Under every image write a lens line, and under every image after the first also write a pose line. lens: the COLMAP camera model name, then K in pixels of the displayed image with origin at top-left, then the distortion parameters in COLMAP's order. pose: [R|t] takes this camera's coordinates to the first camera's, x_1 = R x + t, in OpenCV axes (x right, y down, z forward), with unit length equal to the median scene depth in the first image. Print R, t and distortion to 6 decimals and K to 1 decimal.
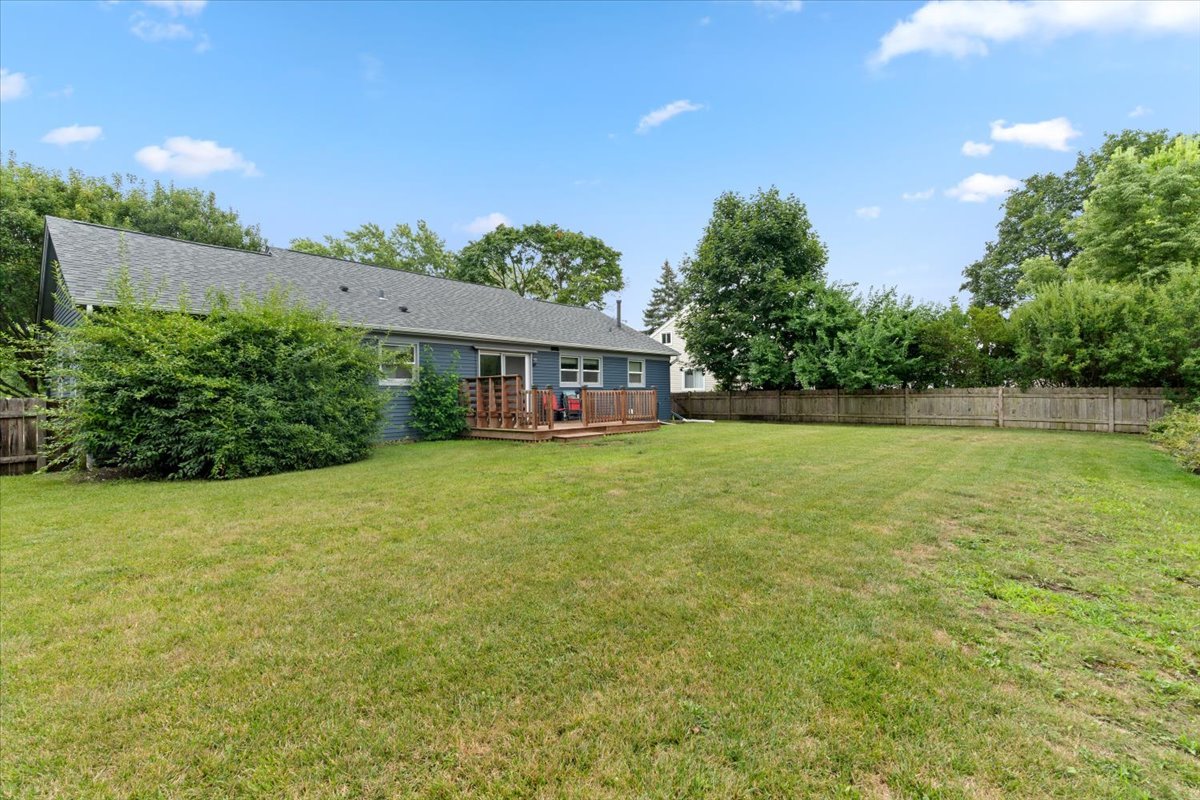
lens RADIAL K [[525.0, 0, 618.8], [0, 525.0, 390.2], [0, 0, 1]] dist [-0.000361, 0.000027]
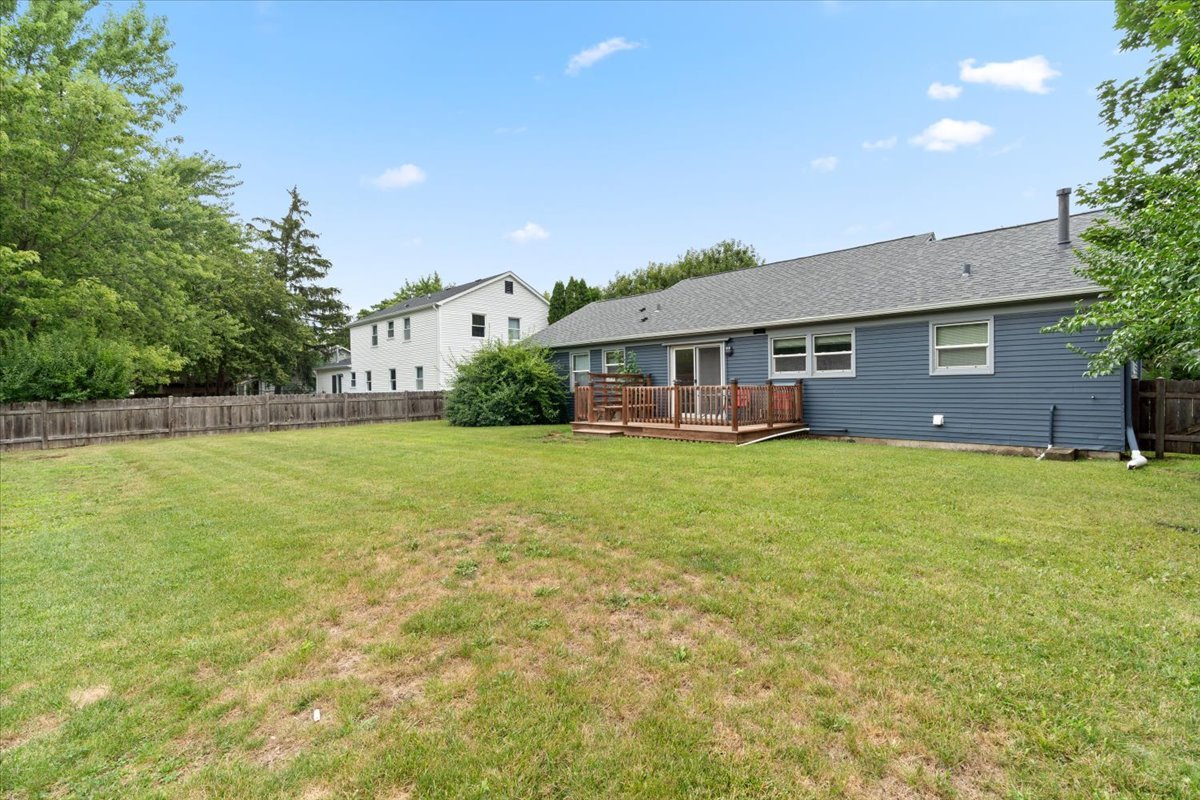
lens RADIAL K [[539.7, 0, 597.4], [0, 539.7, 391.1], [0, 0, 1]] dist [0.024007, 0.000102]
pose [[-0.097530, 0.013509, -0.995141, 0.673746], [0.018533, 0.999759, 0.011756, -0.002355], [0.995060, -0.017297, -0.097757, 0.787208]]
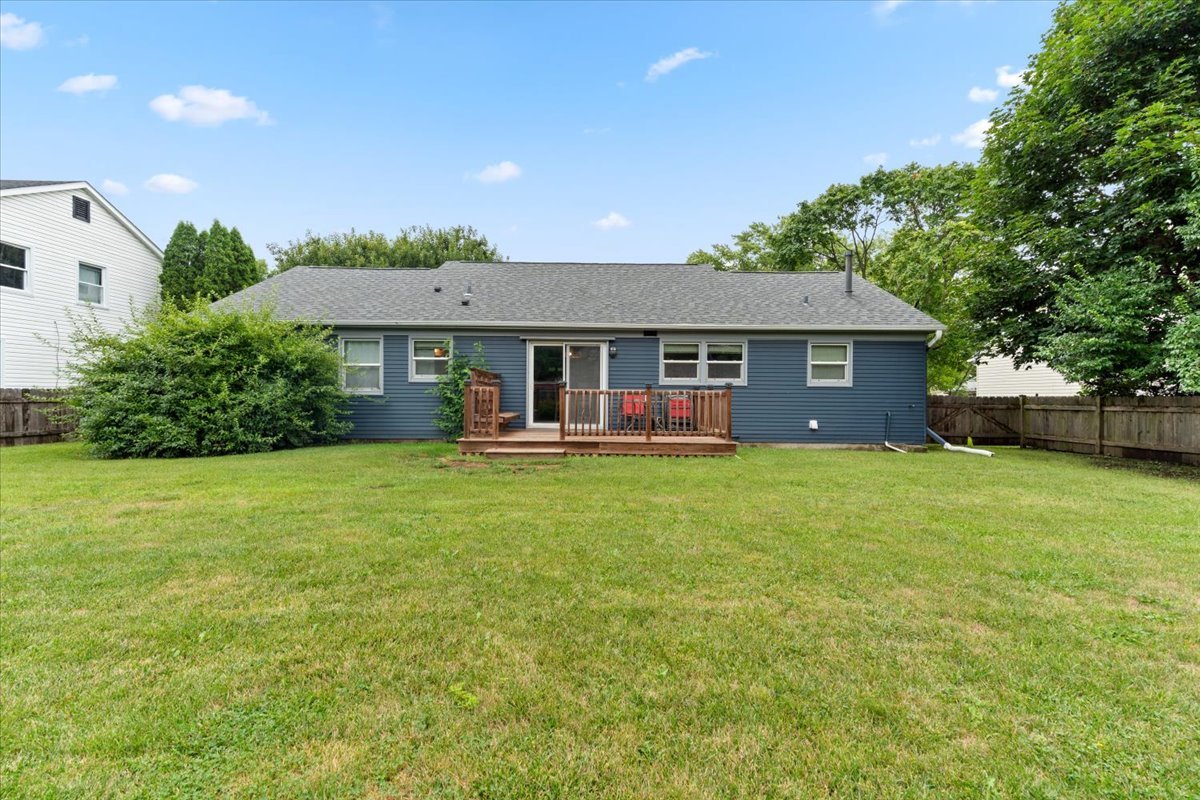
lens RADIAL K [[539.7, 0, 597.4], [0, 539.7, 391.1], [0, 0, 1]] dist [0.024007, 0.000102]
pose [[0.655151, 0.006621, -0.755469, 0.379919], [-0.009160, 0.999958, 0.000820, 0.002248], [0.755442, 0.006383, 0.655184, 0.421524]]
